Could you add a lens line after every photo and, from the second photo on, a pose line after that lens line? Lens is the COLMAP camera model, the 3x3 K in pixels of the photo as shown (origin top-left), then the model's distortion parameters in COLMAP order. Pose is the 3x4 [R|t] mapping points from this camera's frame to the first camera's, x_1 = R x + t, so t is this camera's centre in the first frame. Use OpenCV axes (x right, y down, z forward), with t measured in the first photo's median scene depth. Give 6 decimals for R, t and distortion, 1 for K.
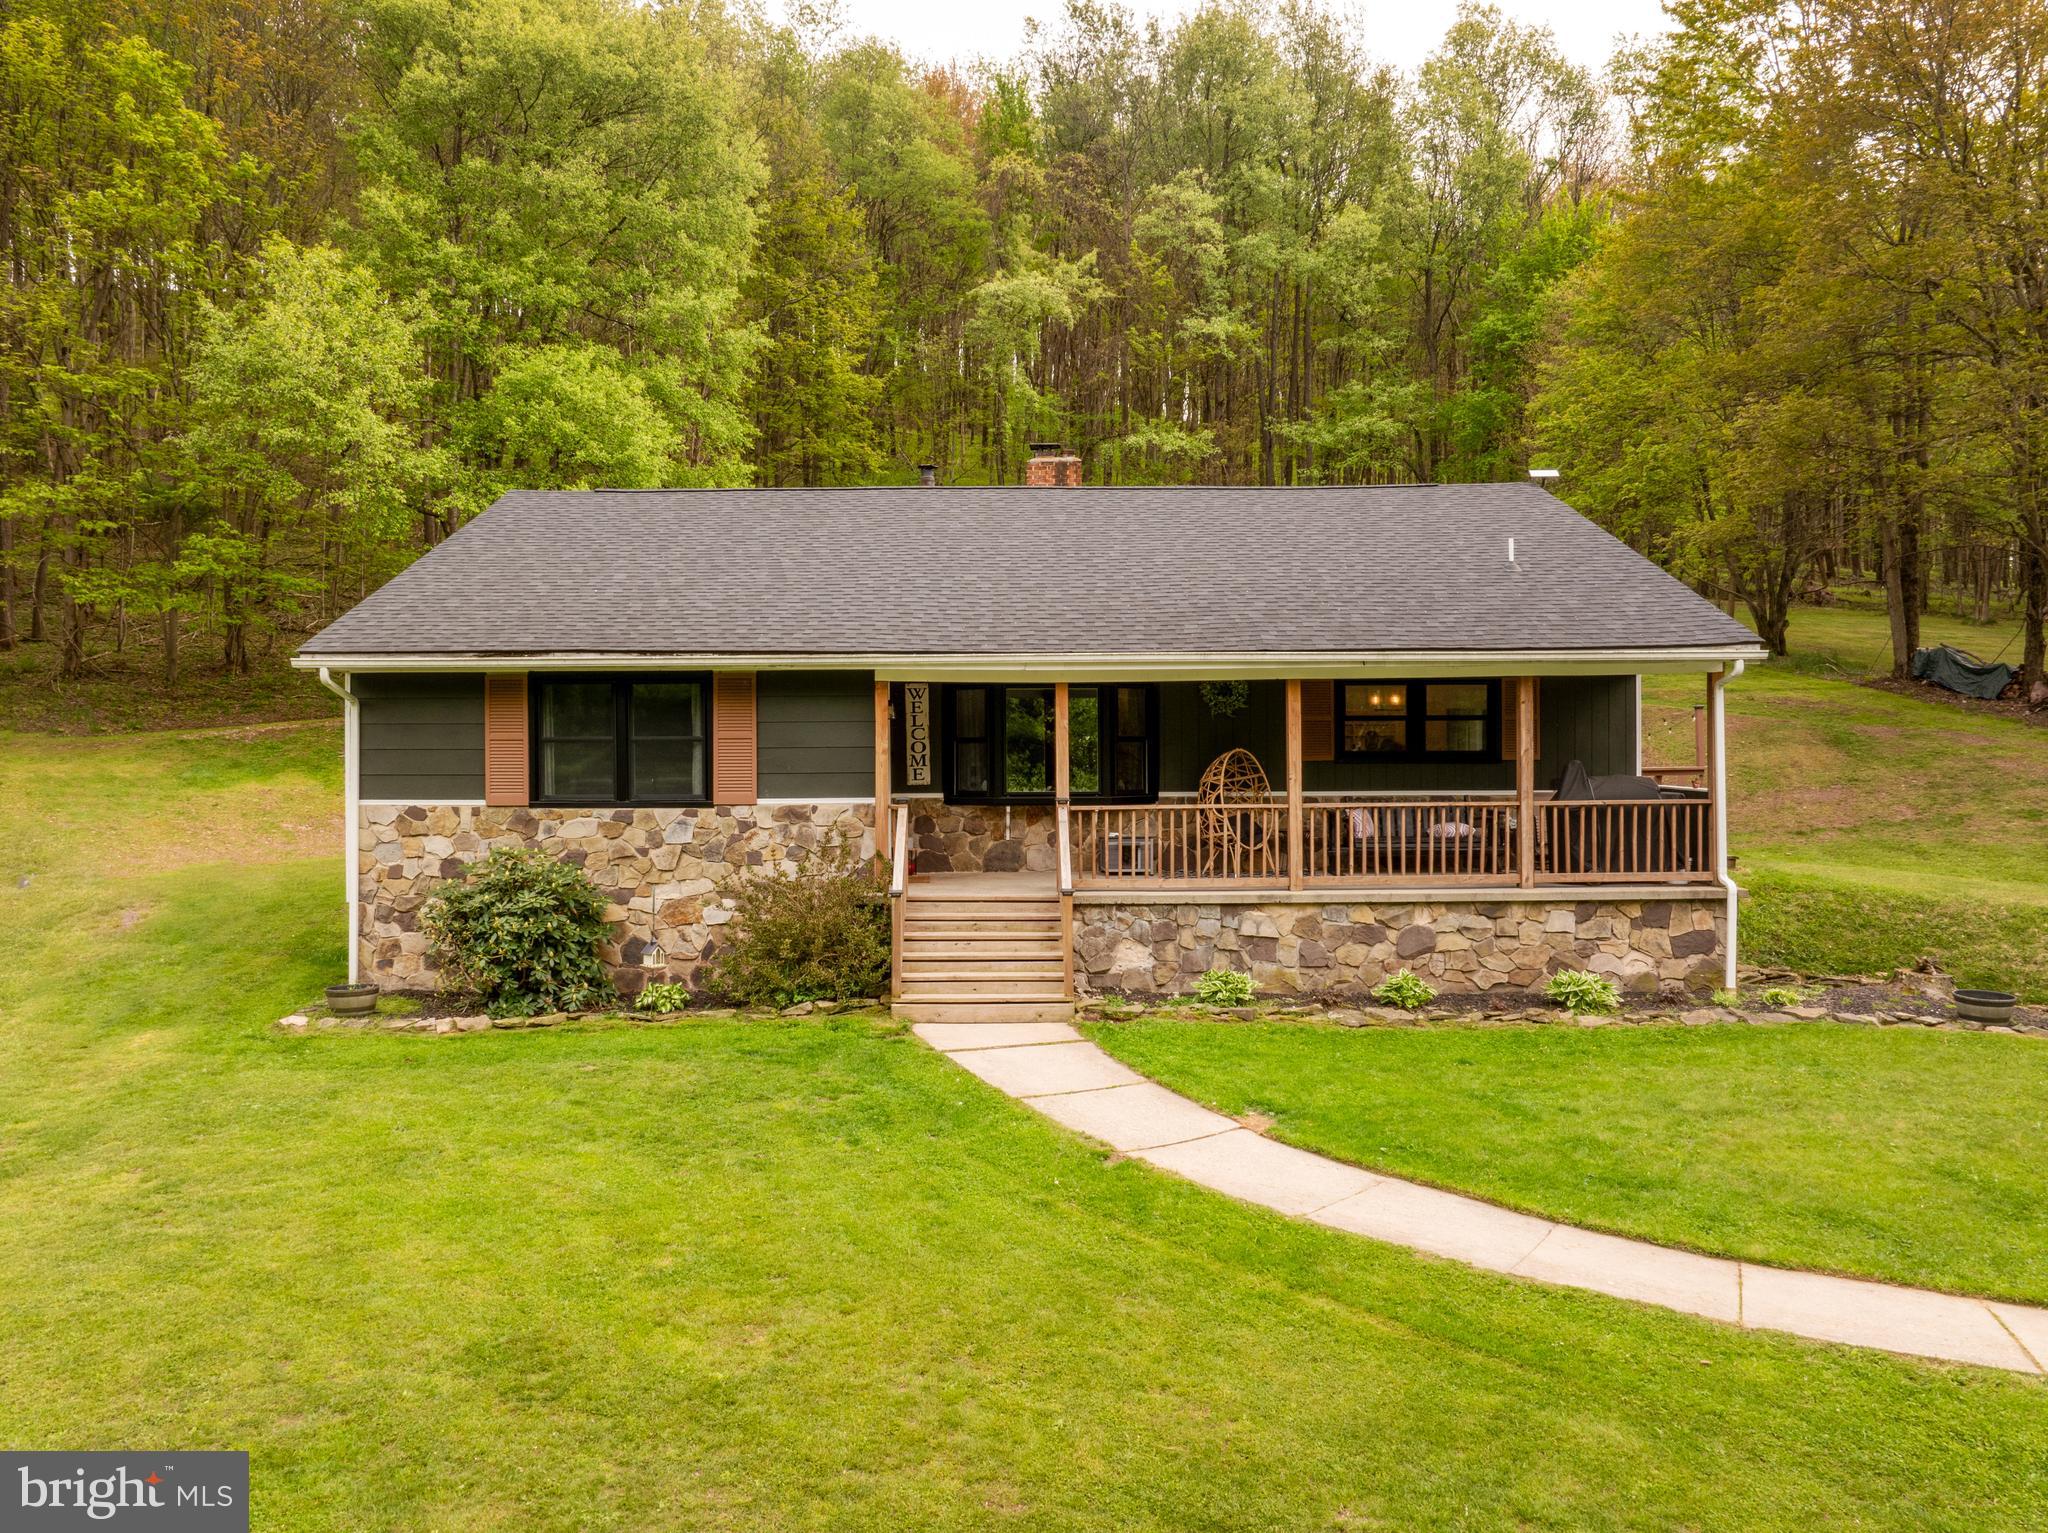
lens RADIAL K [[1486.0, 0, 1024.0], [0, 1486.0, 766.5], [0, 0, 1]] dist [-0.024385, 0.022411]
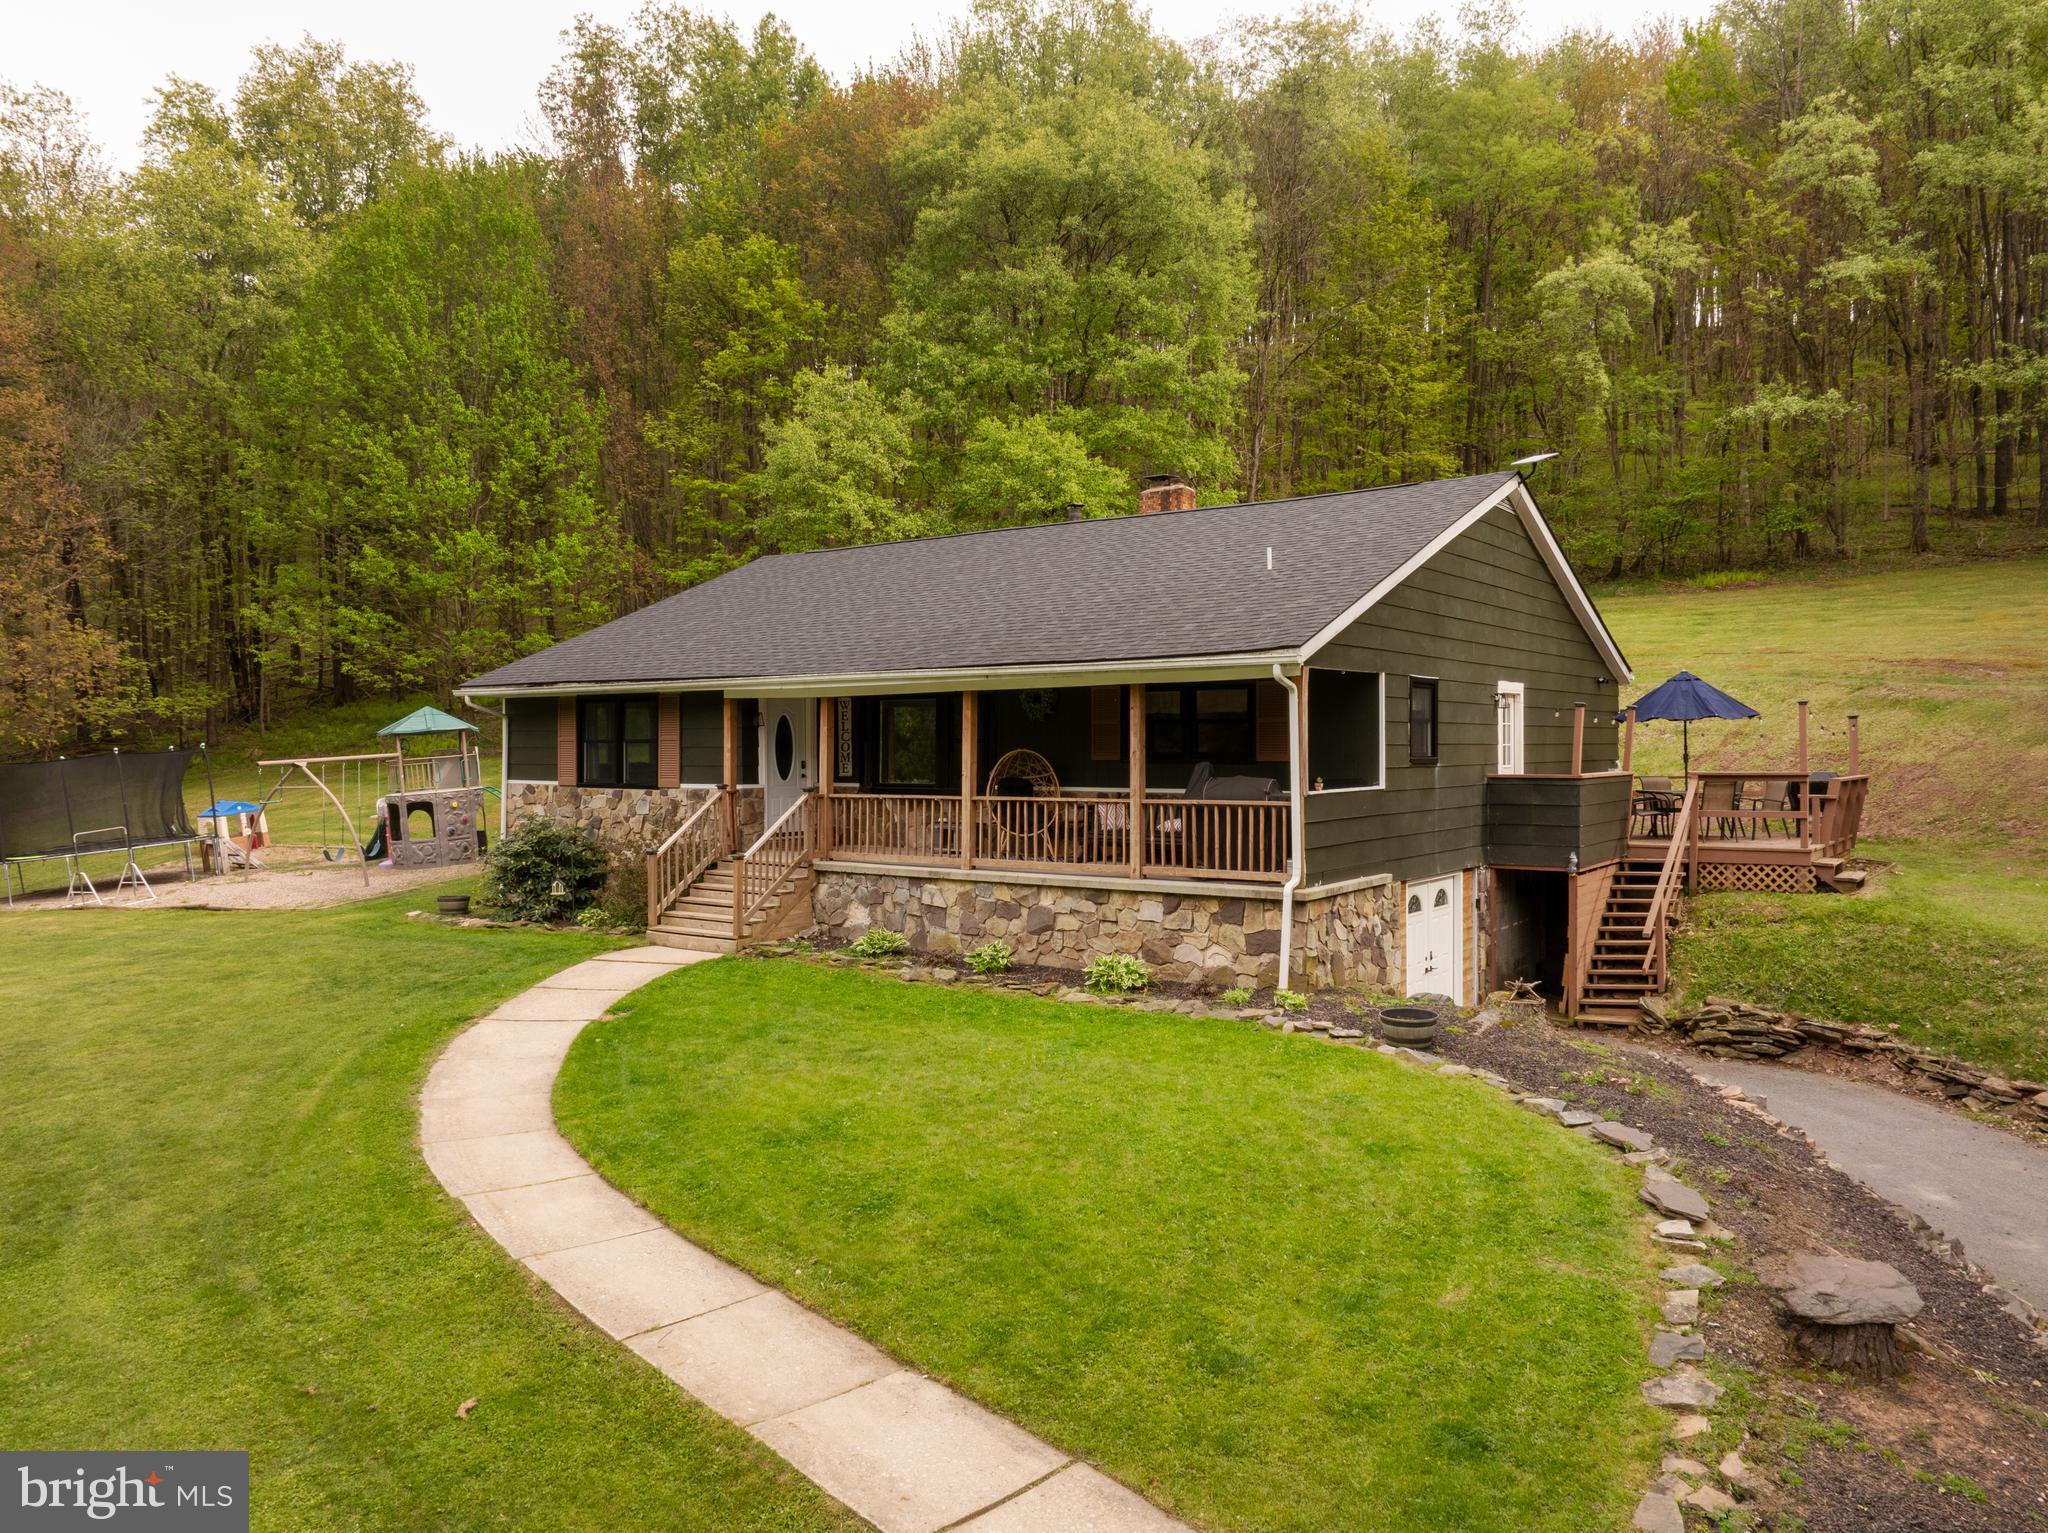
lens RADIAL K [[1493.6, 0, 1095.7], [0, 1493.6, 772.6], [0, 0, 1]] dist [-0.020465, -0.001634]
pose [[0.810366, 0.013891, -0.585759, 0.958526], [-0.010779, 0.999903, 0.008801, -0.005332], [0.585825, -0.000818, 0.810437, 0.095426]]
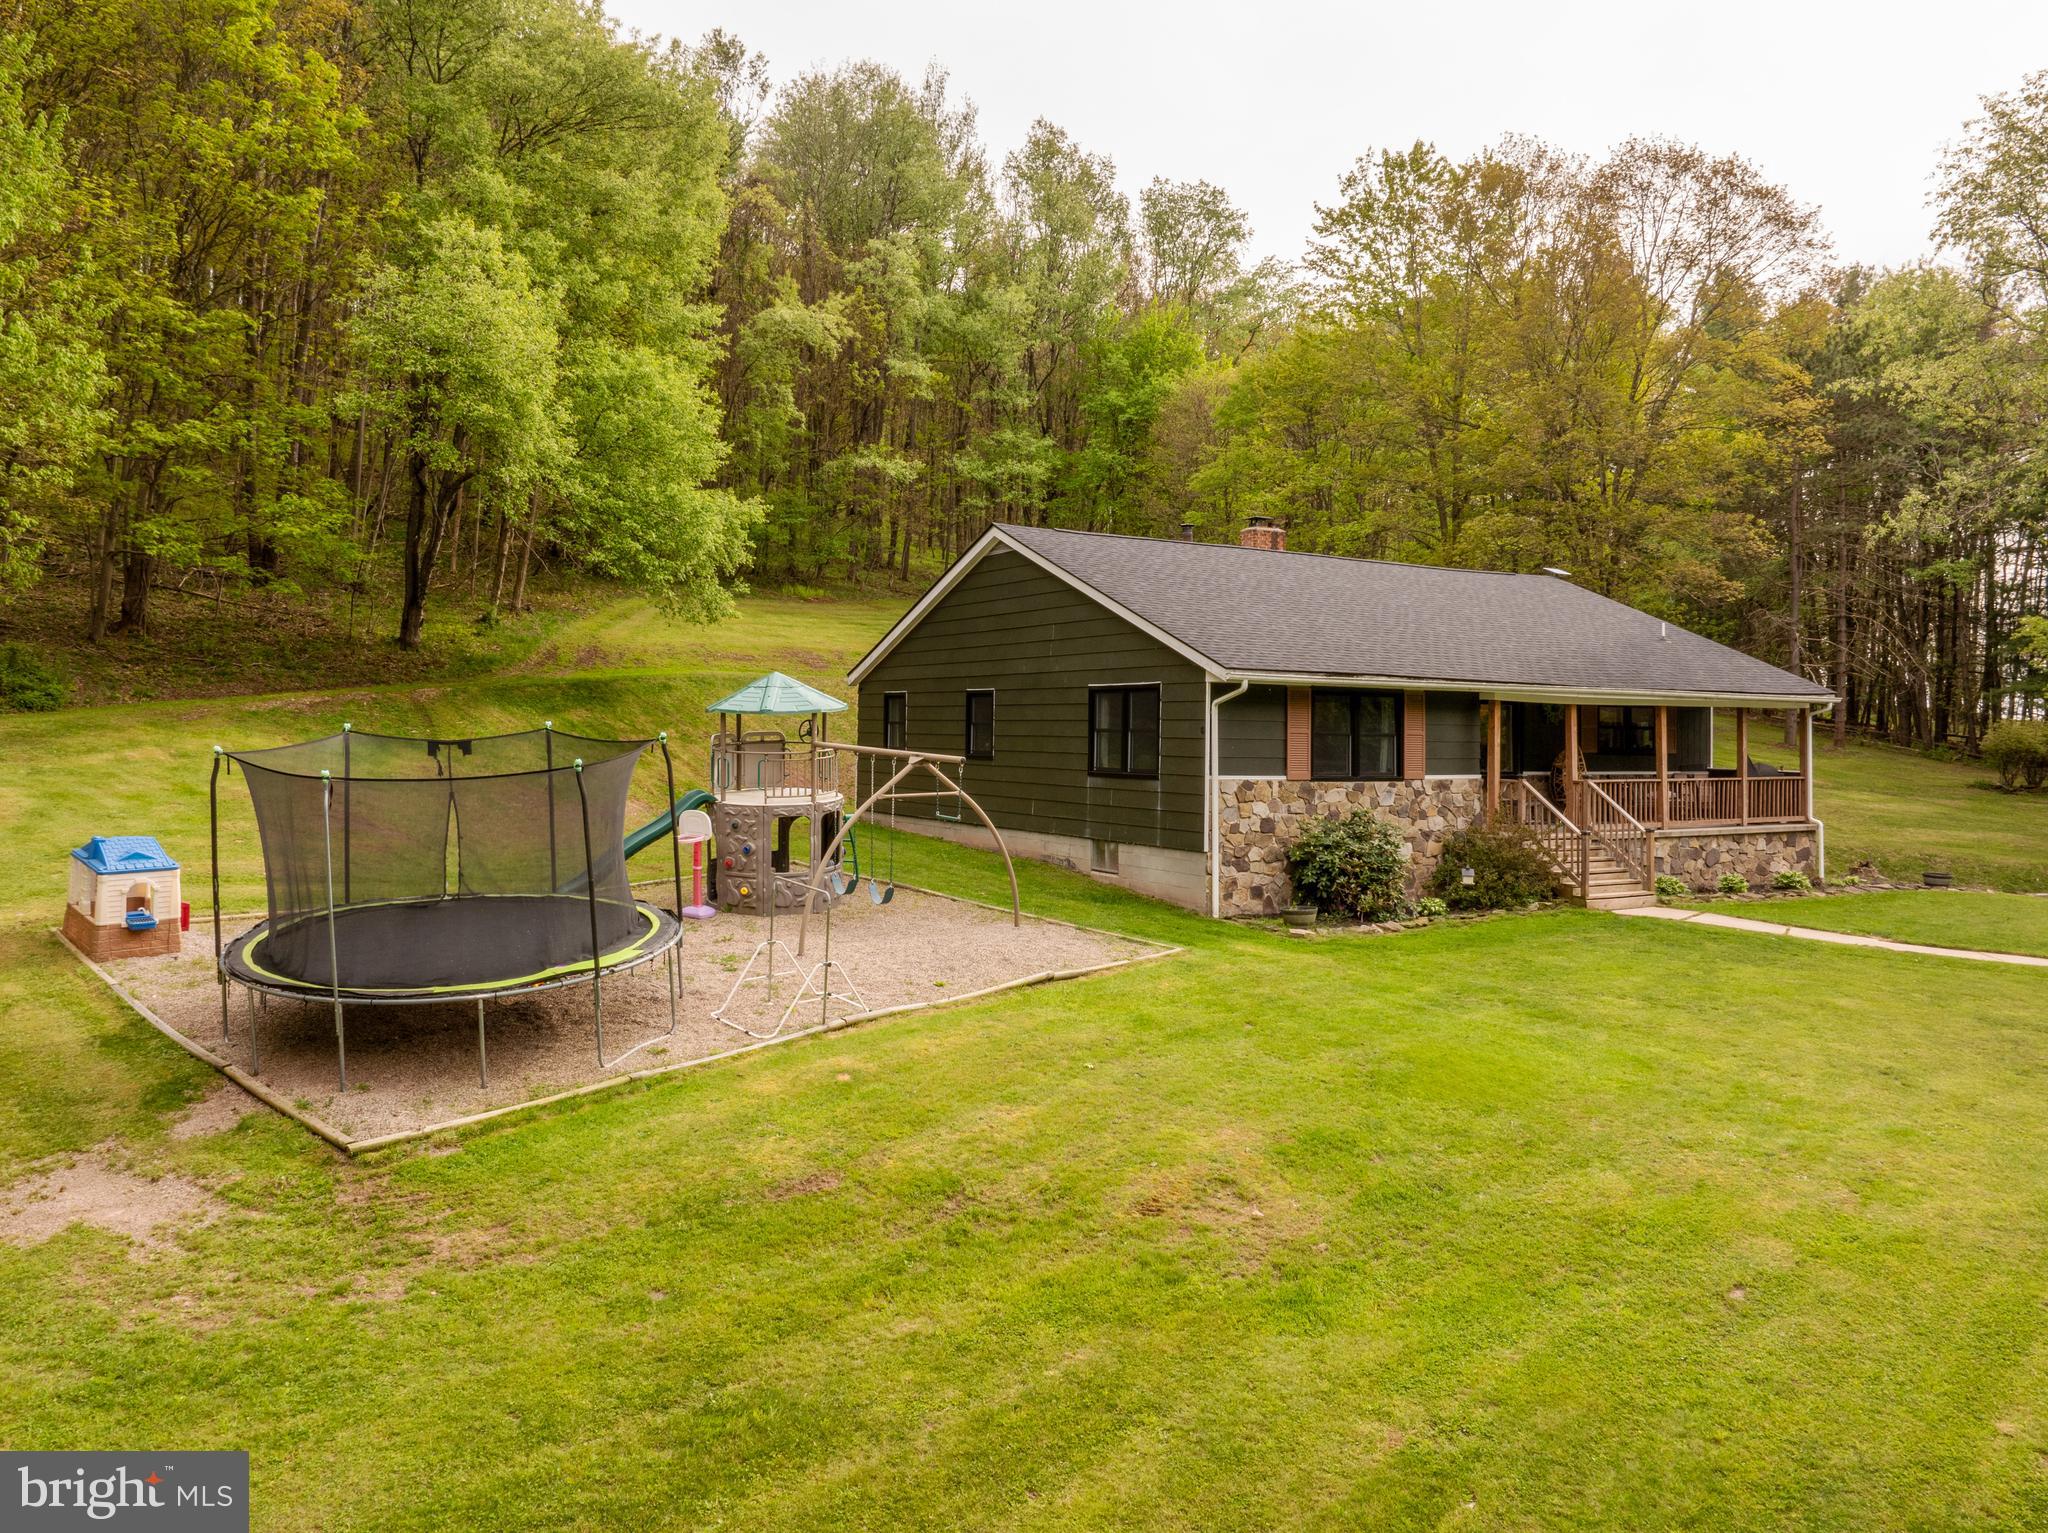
lens RADIAL K [[1406.3, 0, 1118.5], [0, 1406.3, 702.6], [0, 0, 1]] dist [-0.018432, 0.004336]
pose [[0.856103, 0.029106, 0.515984, -1.185033], [-0.012053, 0.999266, -0.036370, 0.003625], [-0.516664, 0.024917, 0.855826, -0.058724]]
